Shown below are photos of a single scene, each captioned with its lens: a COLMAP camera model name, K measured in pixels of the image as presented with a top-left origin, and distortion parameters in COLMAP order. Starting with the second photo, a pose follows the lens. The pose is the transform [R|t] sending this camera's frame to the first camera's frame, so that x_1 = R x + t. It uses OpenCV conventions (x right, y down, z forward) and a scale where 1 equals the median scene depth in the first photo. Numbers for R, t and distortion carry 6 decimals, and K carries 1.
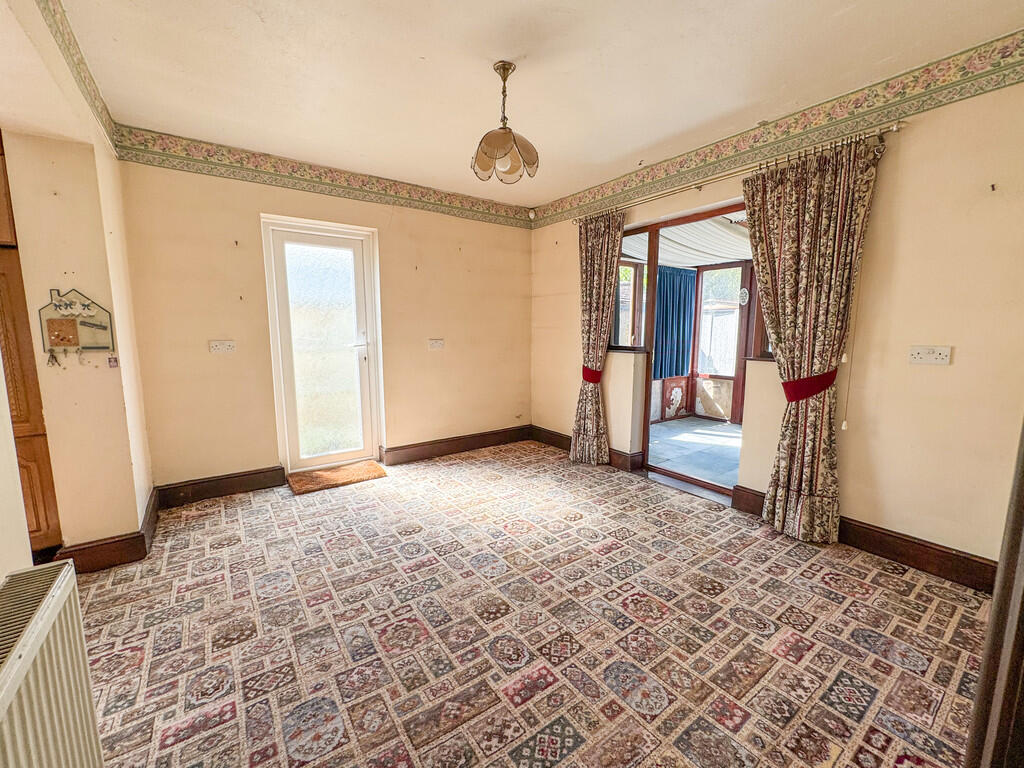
lens RADIAL K [[426.6, 0, 514.4], [0, 426.6, 385.5], [0, 0, 1]] dist [-0.005835, -0.000125]
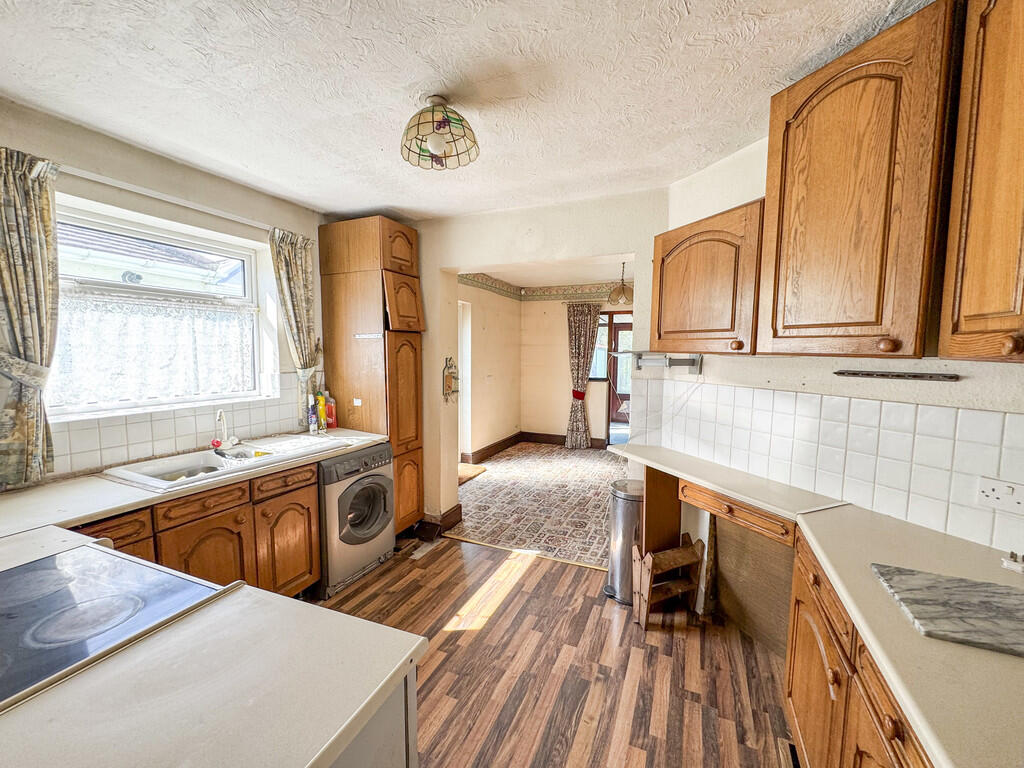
lens RADIAL K [[426.6, 0, 514.4], [0, 426.6, 385.5], [0, 0, 1]] dist [-0.005835, -0.000125]
pose [[0.857832, -0.035287, 0.512718, -1.468360], [0.061152, 0.997561, -0.033658, -0.035181], [-0.510280, 0.060226, 0.857897, -0.509096]]
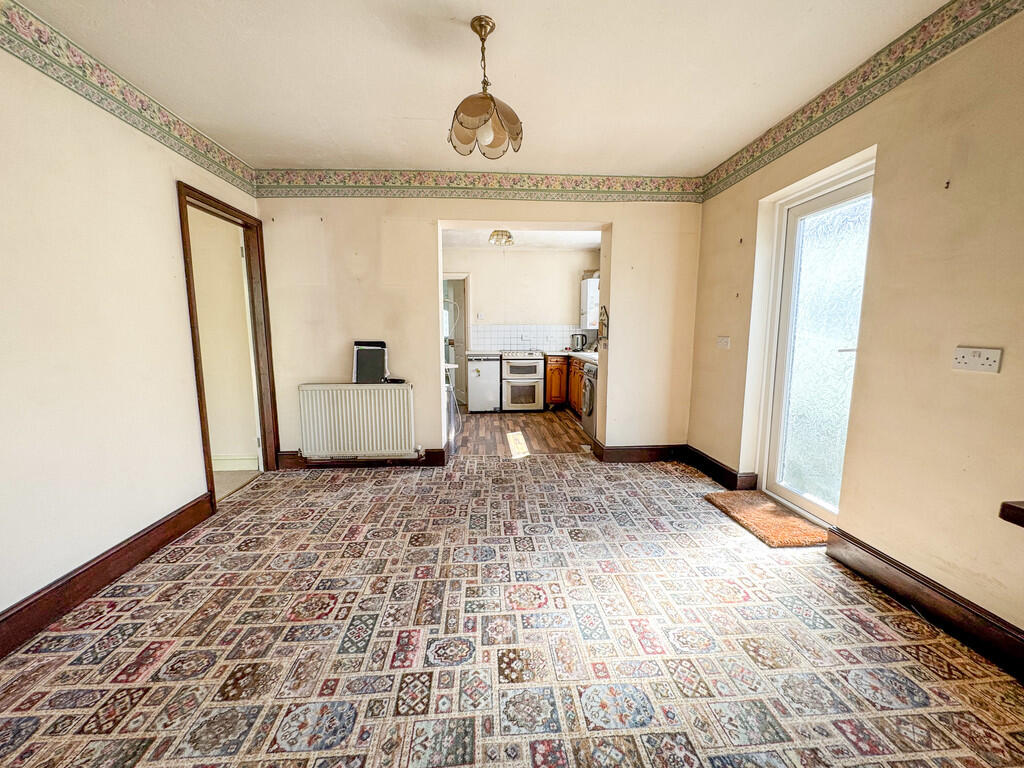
lens RADIAL K [[411.3, 0, 508.5], [0, 411.3, 385.3], [0, 0, 1]] dist [-0.003251, -0.000026]
pose [[-0.540648, 0.109503, -0.834091, 0.645151], [-0.109582, 0.973877, 0.198885, -0.173317], [0.834081, 0.198929, -0.514526, 1.426229]]
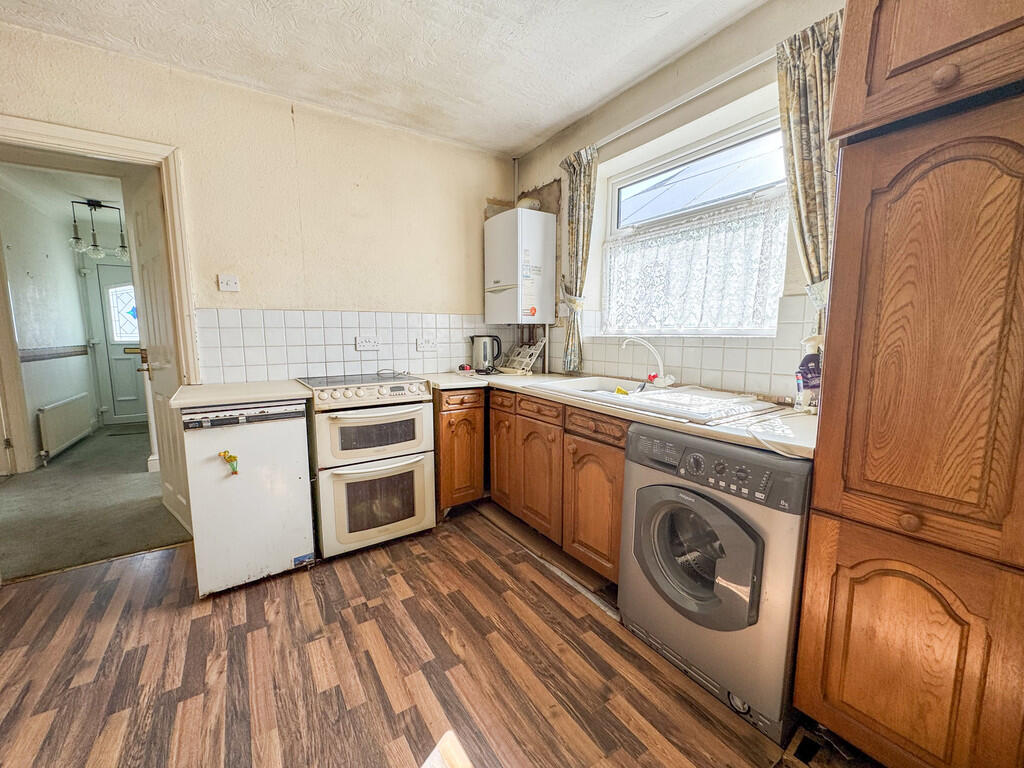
lens RADIAL K [[411.3, 0, 508.5], [0, 411.3, 385.3], [0, 0, 1]] dist [-0.003251, -0.000026]
pose [[-0.048086, 0.126192, -0.990840, -0.689484], [-0.132340, 0.982437, 0.131545, -0.032865], [0.990037, 0.137453, -0.030541, 0.447580]]
